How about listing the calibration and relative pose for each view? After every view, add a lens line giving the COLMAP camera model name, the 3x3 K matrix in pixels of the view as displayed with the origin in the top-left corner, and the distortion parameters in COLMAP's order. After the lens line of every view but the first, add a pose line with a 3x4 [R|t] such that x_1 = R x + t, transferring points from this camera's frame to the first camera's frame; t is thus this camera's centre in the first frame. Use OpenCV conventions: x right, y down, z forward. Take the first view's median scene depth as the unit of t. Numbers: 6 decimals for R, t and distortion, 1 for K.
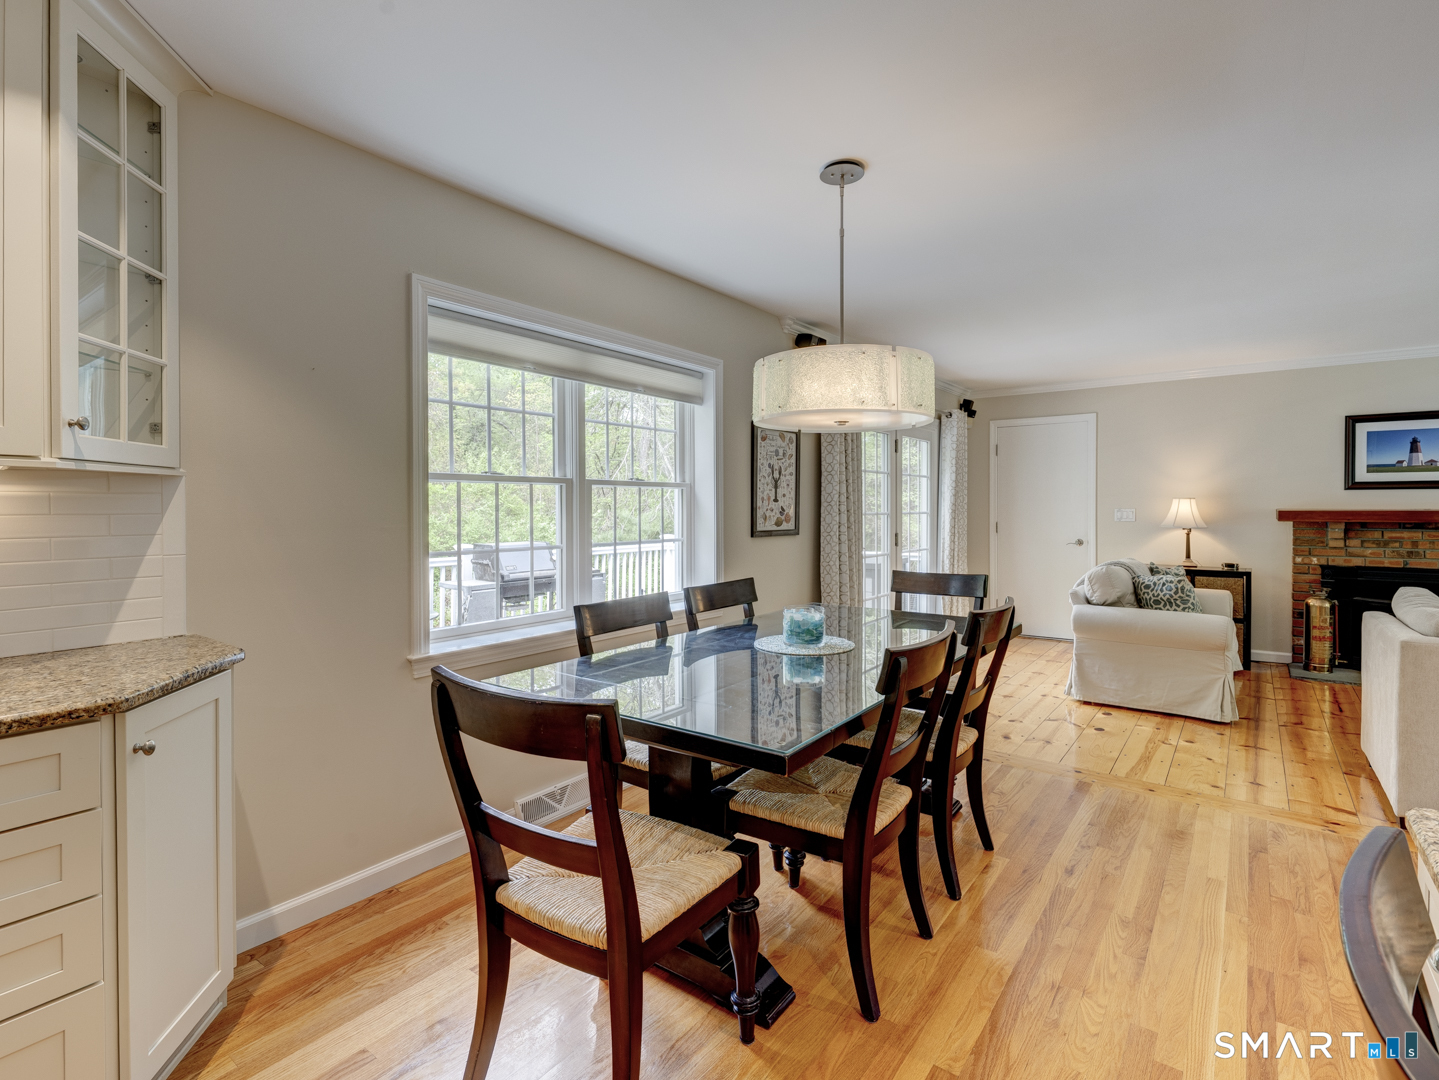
lens RADIAL K [[725.6, 0, 714.1], [0, 725.6, 512.5], [0, 0, 1]] dist [0.002126, 0.001000]
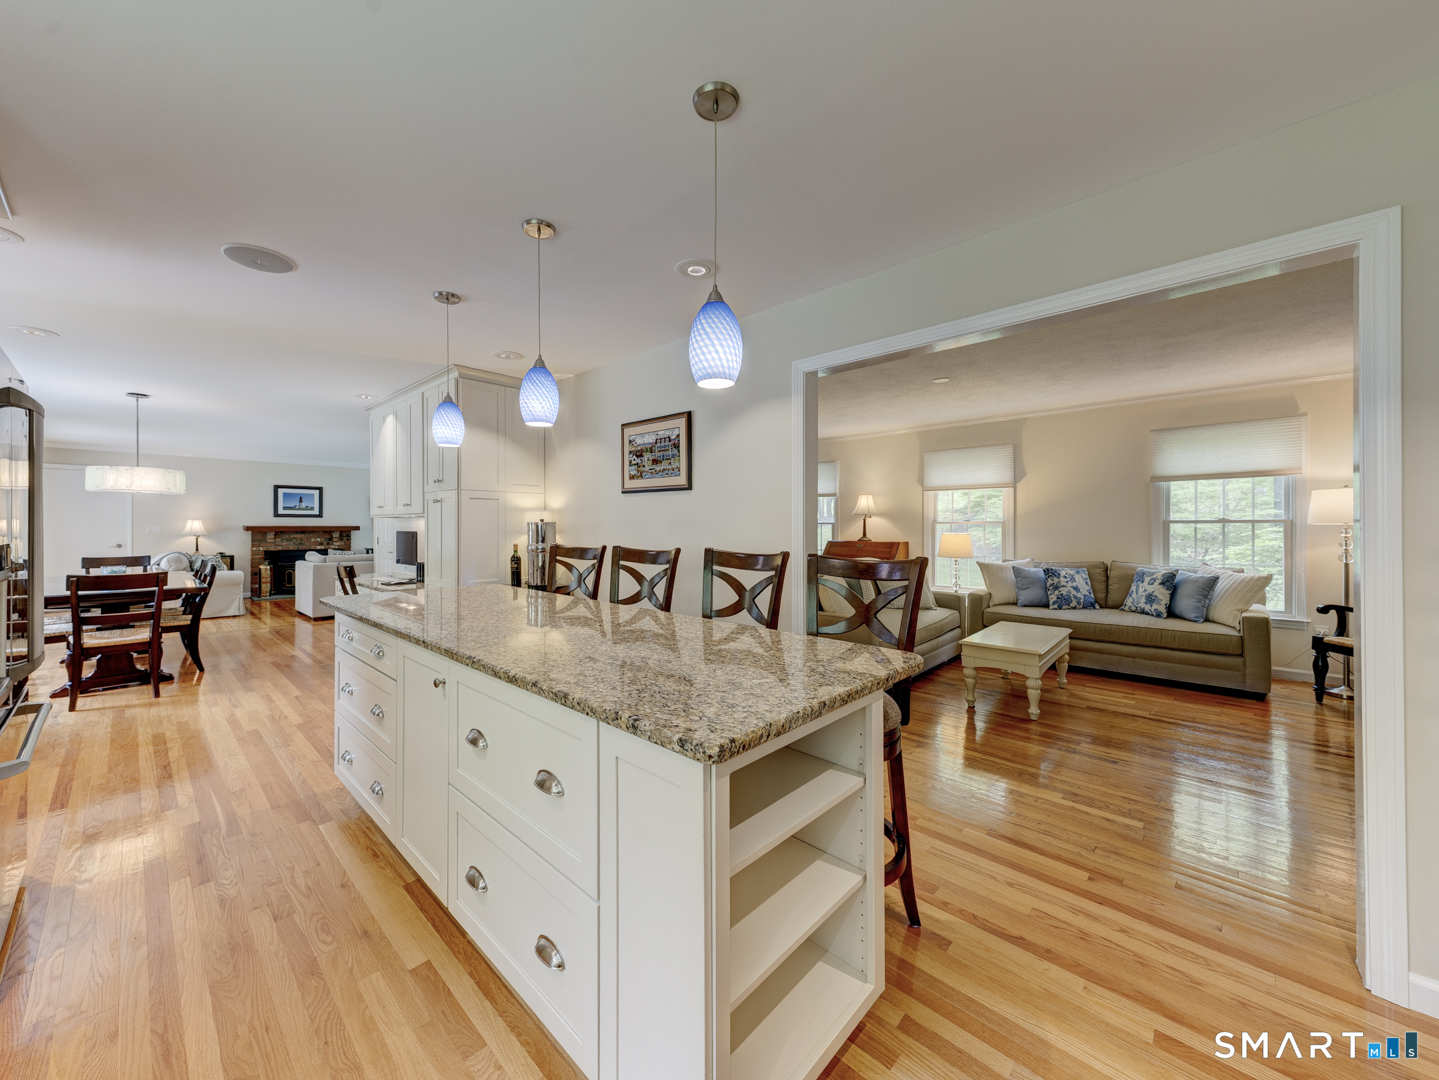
lens RADIAL K [[562.7, 0, 718.9], [0, 562.7, 526.0], [0, 0, 1]] dist [0.002528, -0.000902]
pose [[0.118616, -0.000049, 0.992940, -0.951597], [0.005744, 0.999983, -0.000636, 0.007579], [-0.992924, 0.005779, 0.118614, -0.785617]]
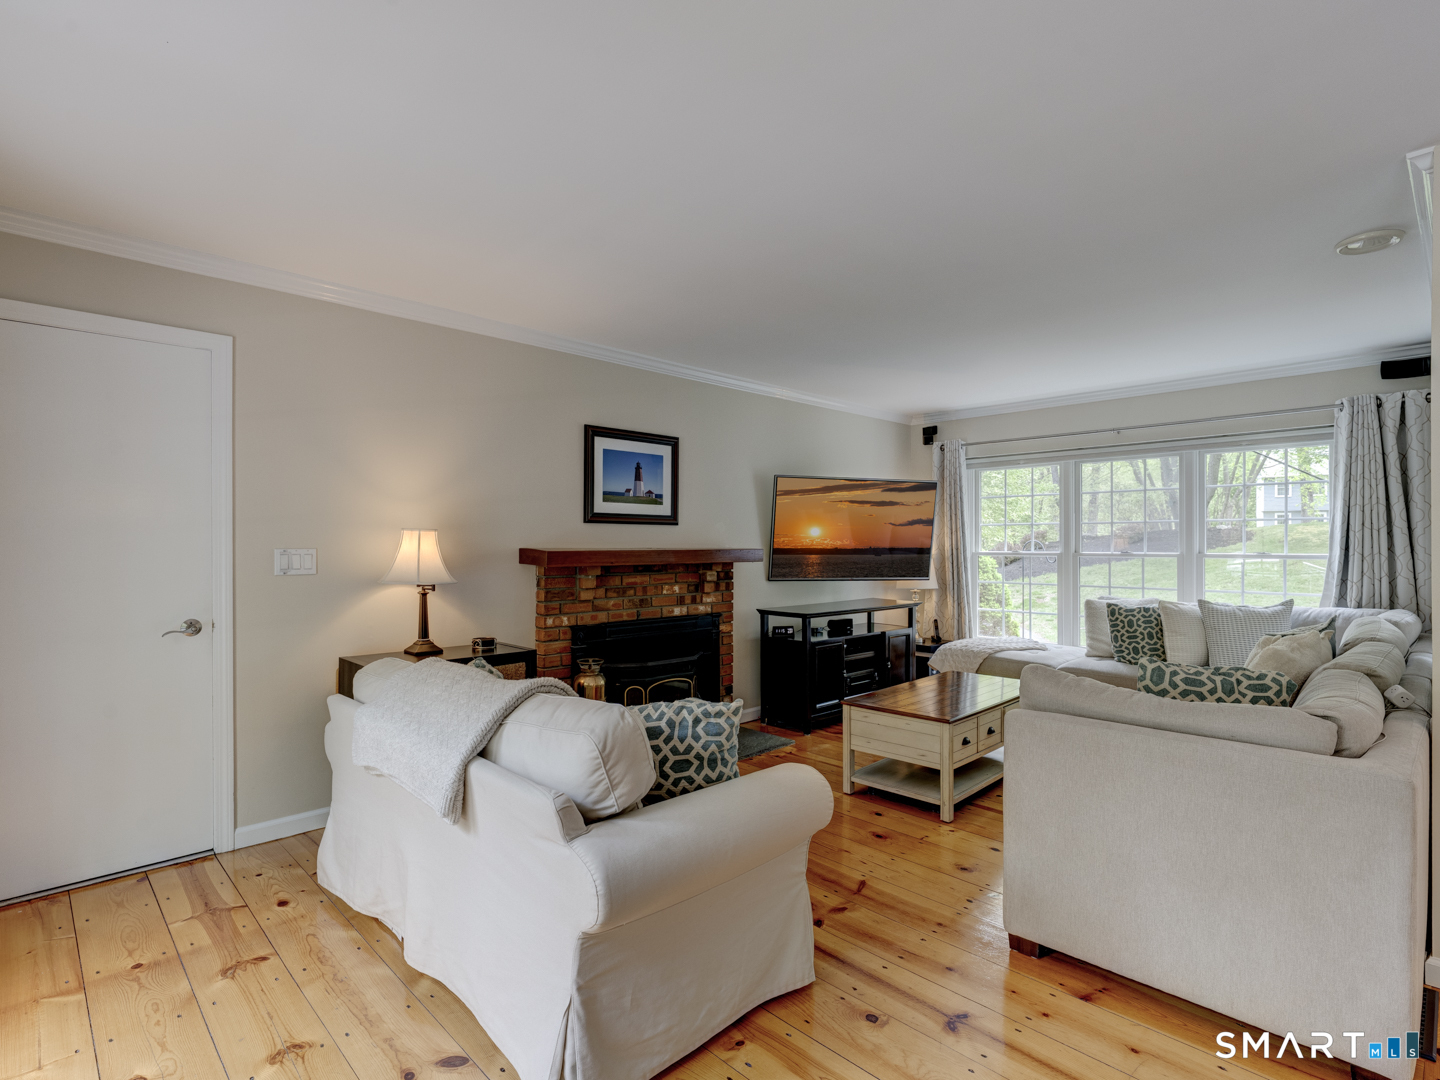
lens RADIAL K [[726.1, 0, 713.3], [0, 726.1, 544.1], [0, 0, 1]] dist [0.002126, 0.001000]
pose [[0.164258, 0.001396, 0.986416, 0.197048], [0.005505, 0.999982, -0.002332, -0.008796], [-0.986402, 0.005813, 0.164248, 0.982535]]
